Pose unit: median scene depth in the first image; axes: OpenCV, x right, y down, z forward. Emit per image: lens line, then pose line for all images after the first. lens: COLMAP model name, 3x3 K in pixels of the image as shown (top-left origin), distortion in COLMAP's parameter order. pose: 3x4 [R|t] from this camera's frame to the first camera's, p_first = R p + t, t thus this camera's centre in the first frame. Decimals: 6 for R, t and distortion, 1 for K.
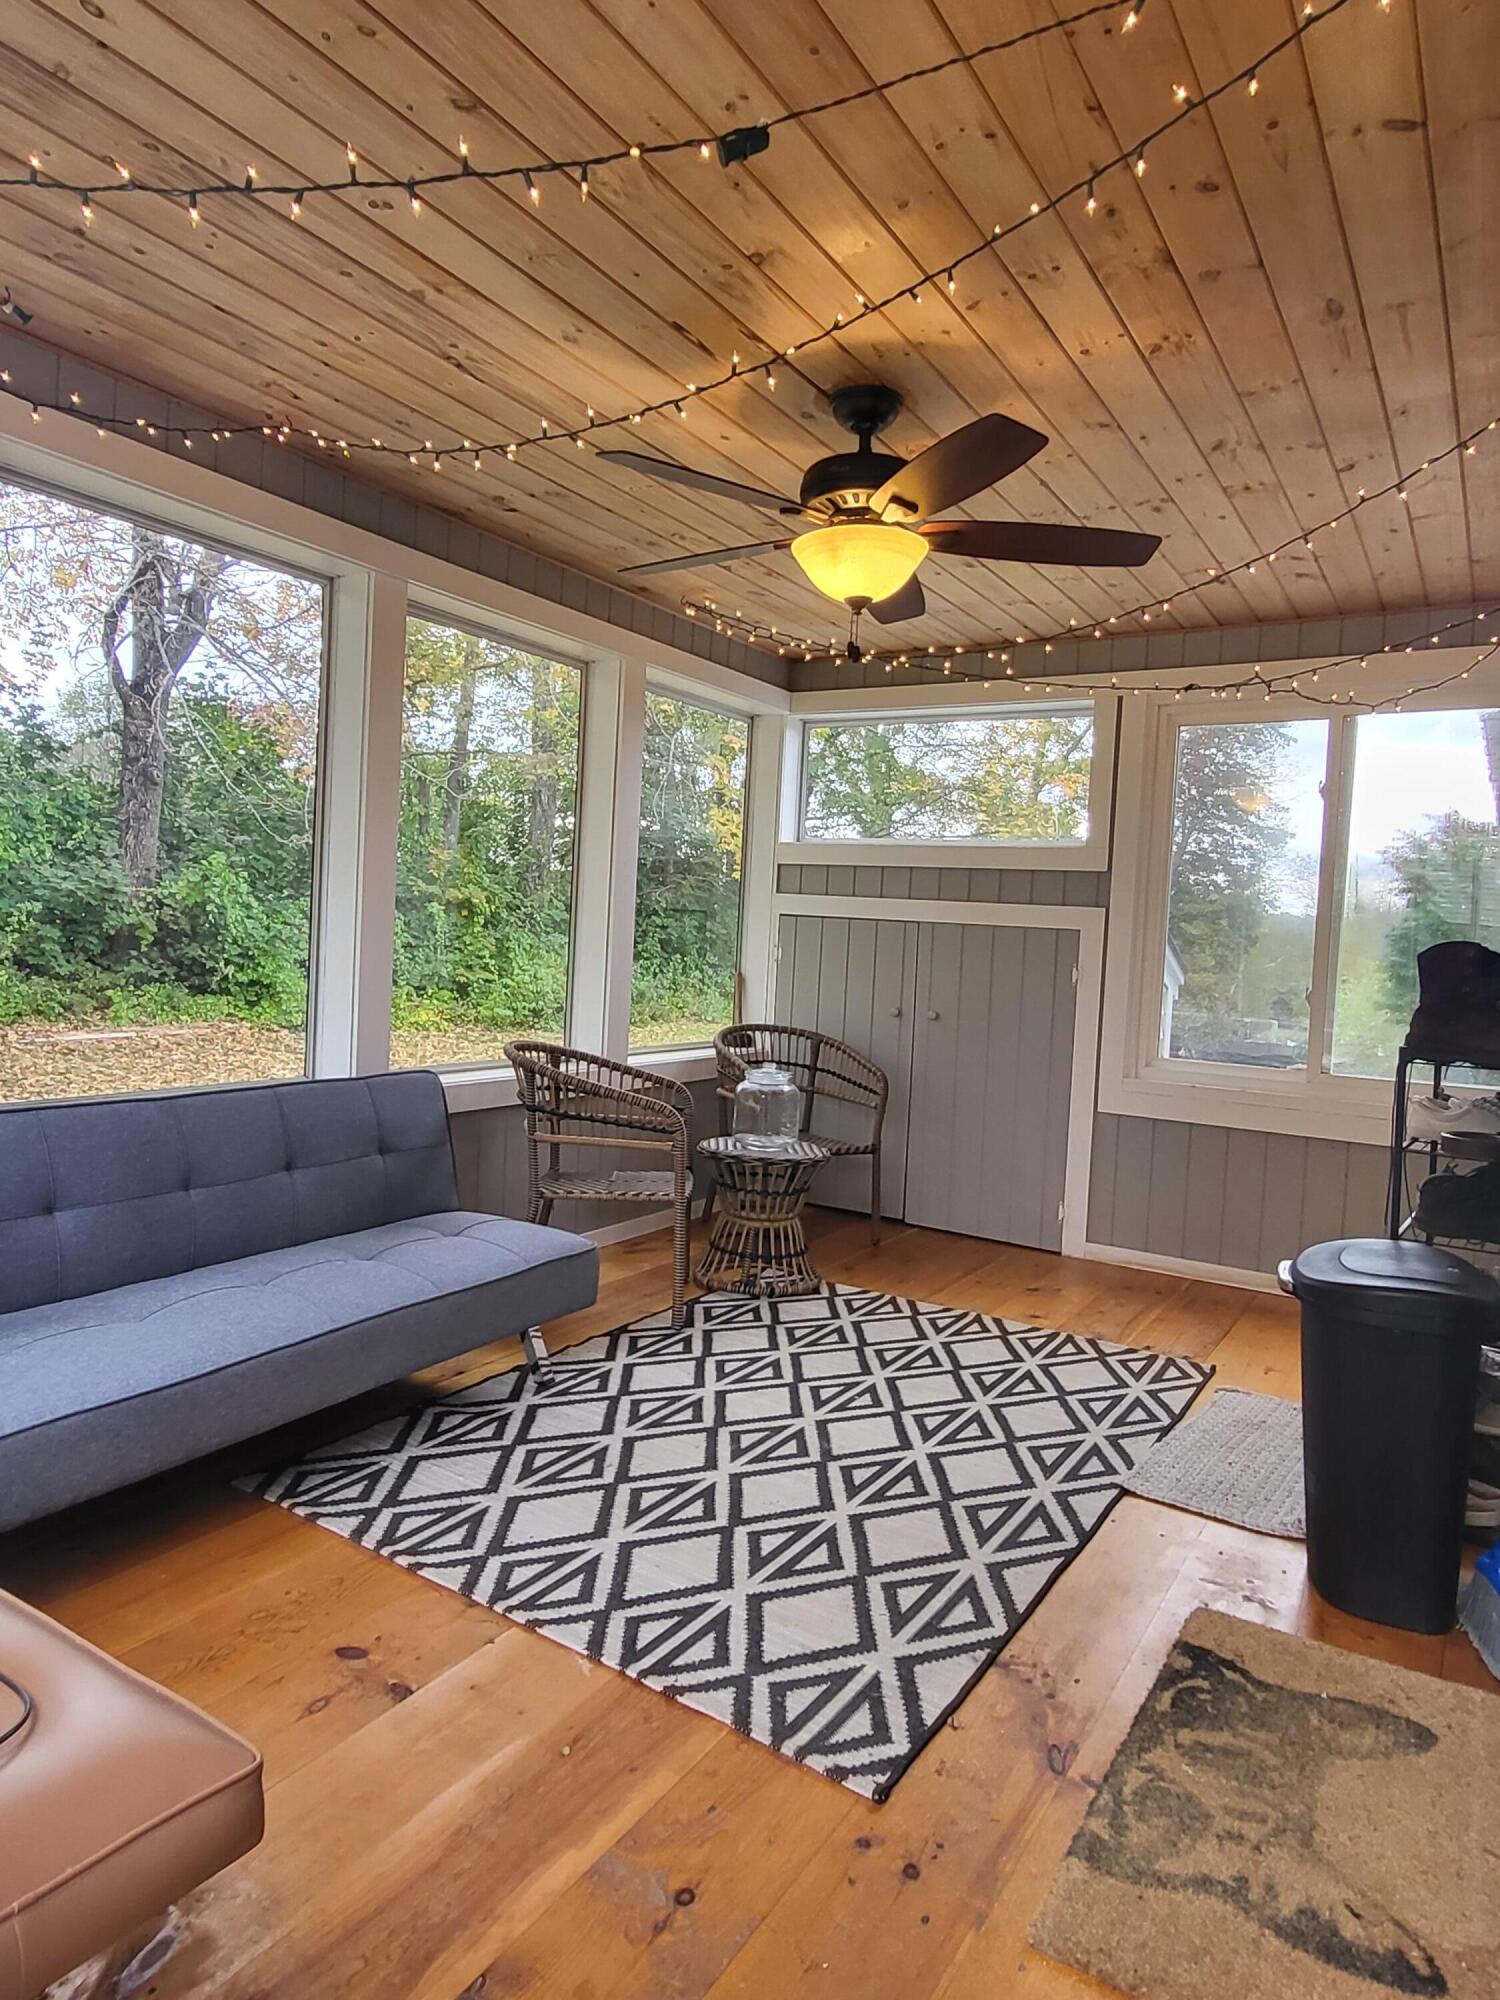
lens RADIAL K [[1250.9, 0, 742.8], [0, 1250.9, 993.6], [0, 0, 1]] dist [0.007677, -0.003885]
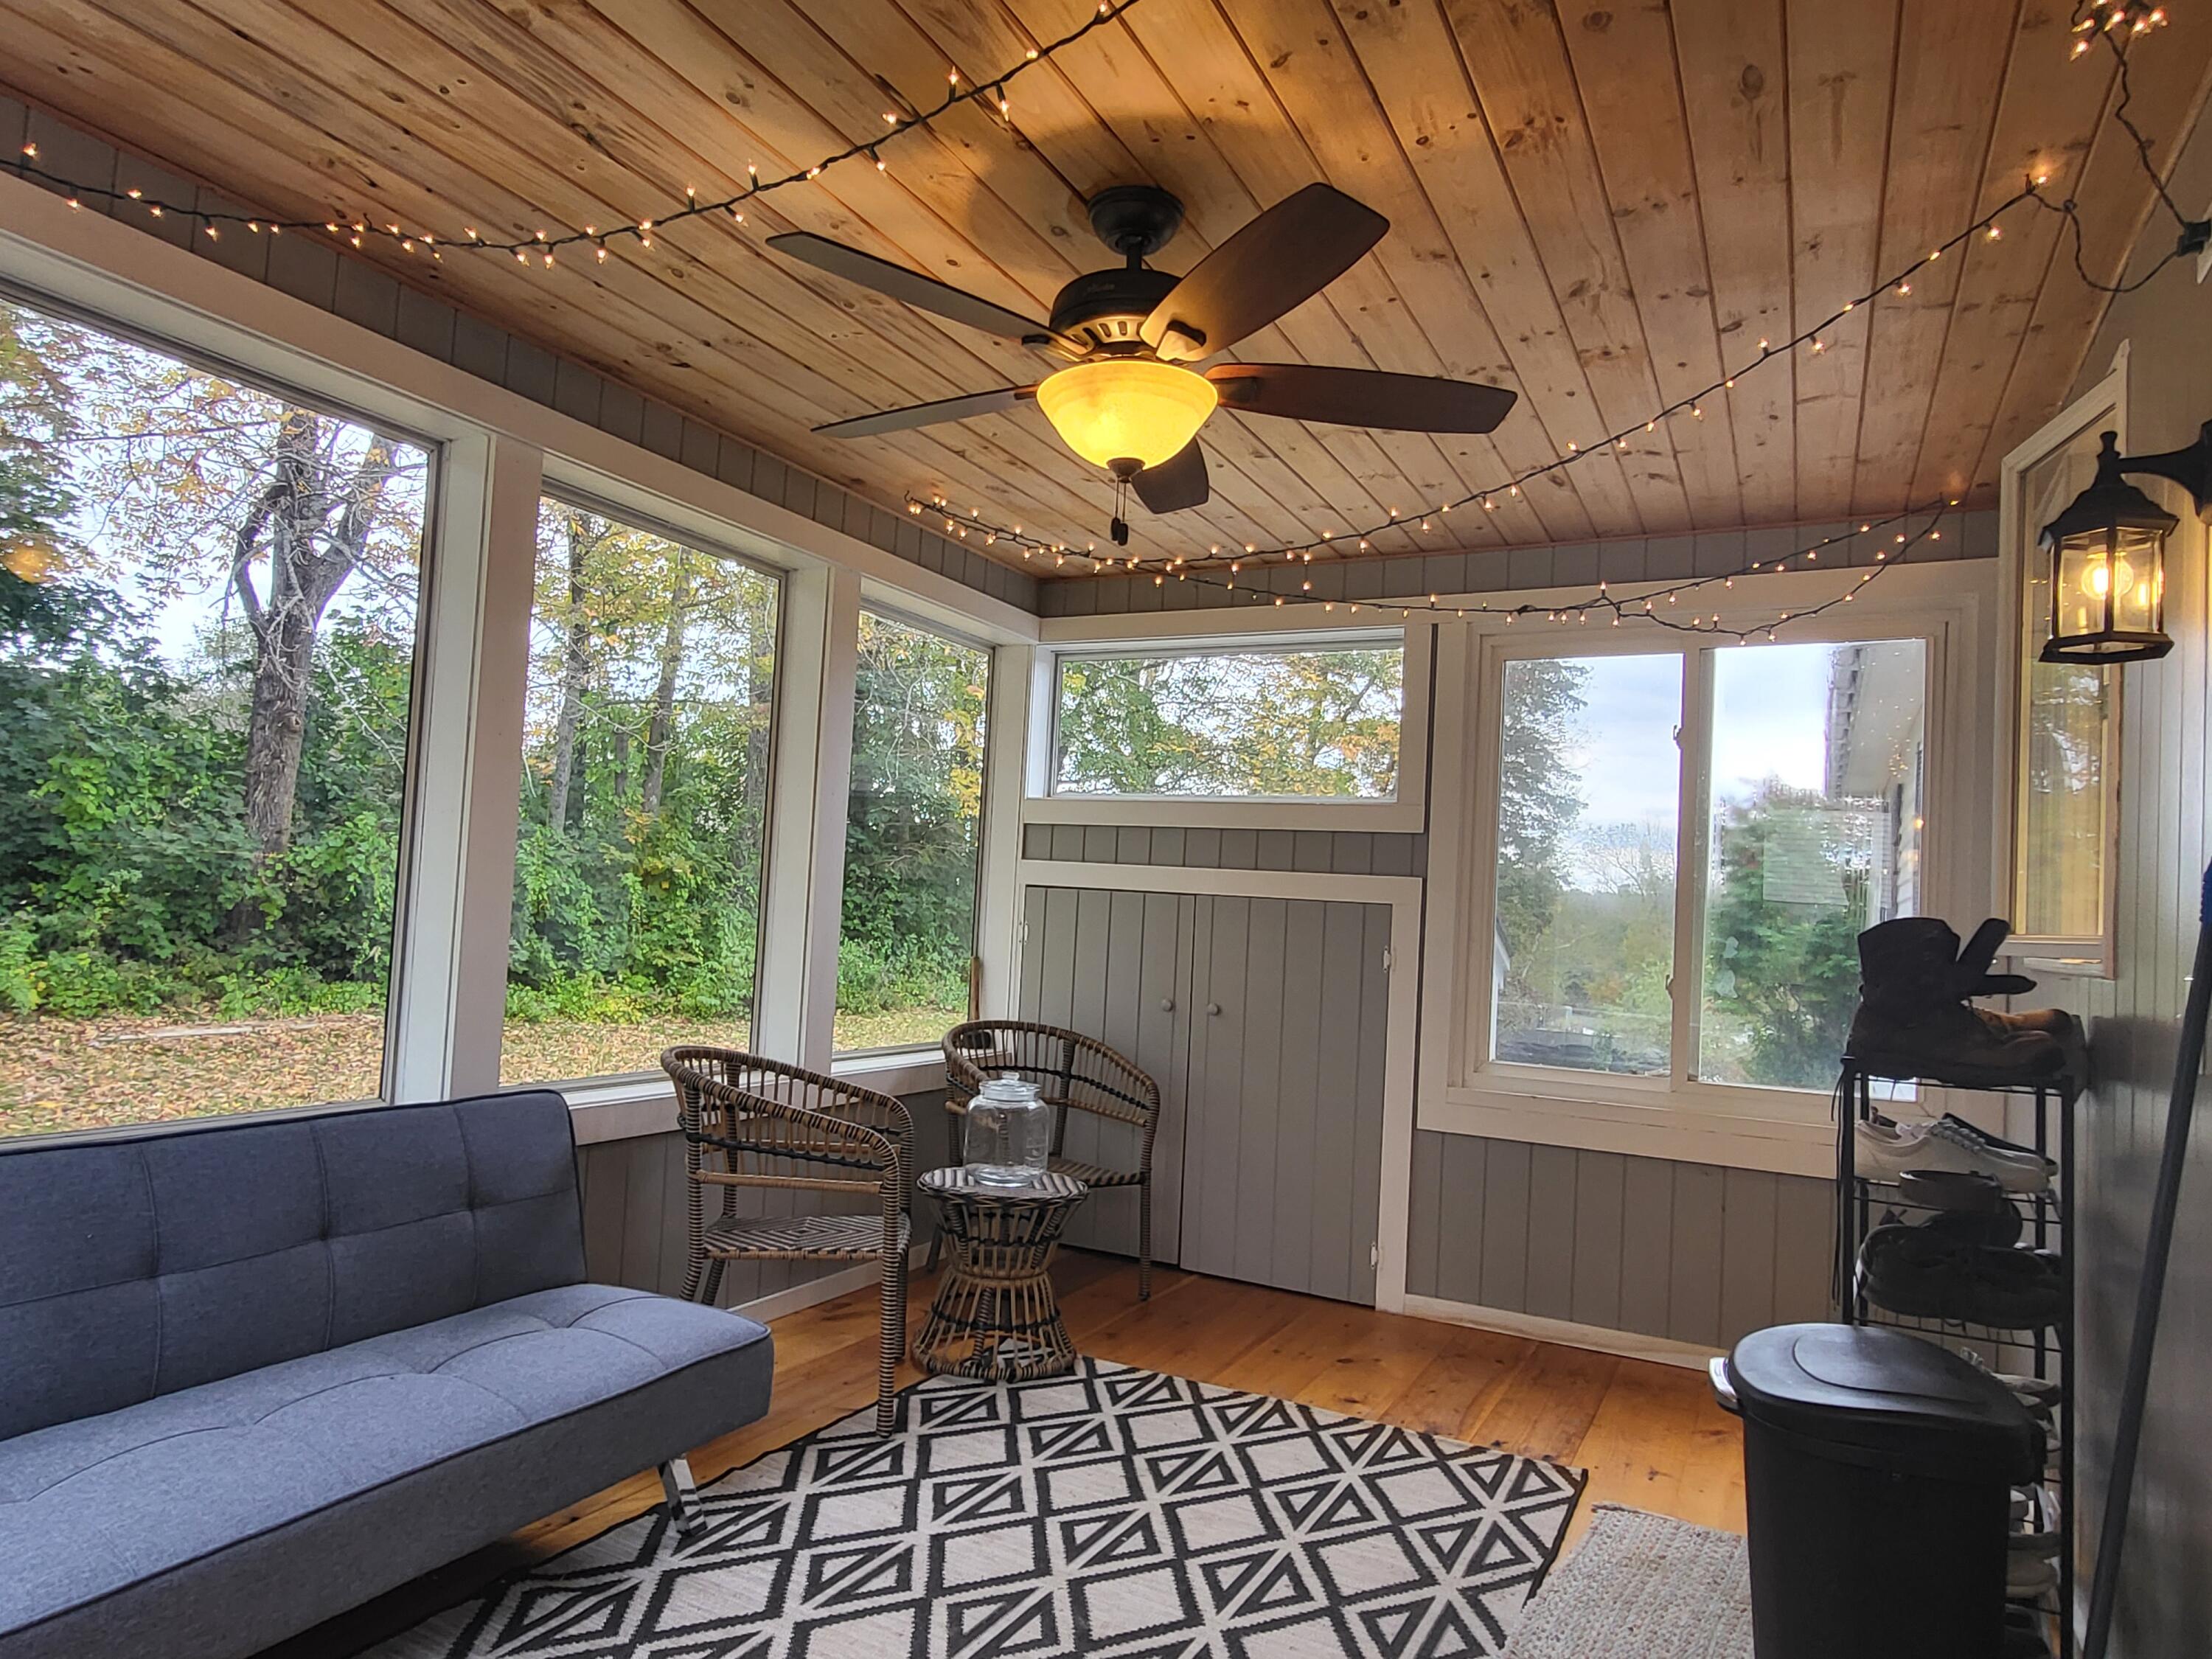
lens RADIAL K [[1383.5, 0, 1103.6], [0, 1383.5, 832.1], [0, 0, 1]] dist [0.007677, -0.003885]
pose [[0.996646, 0.007059, 0.081529, 0.008112], [0.001479, 0.994556, -0.104196, -0.004147], [-0.081820, 0.103967, 0.991209, 0.128003]]
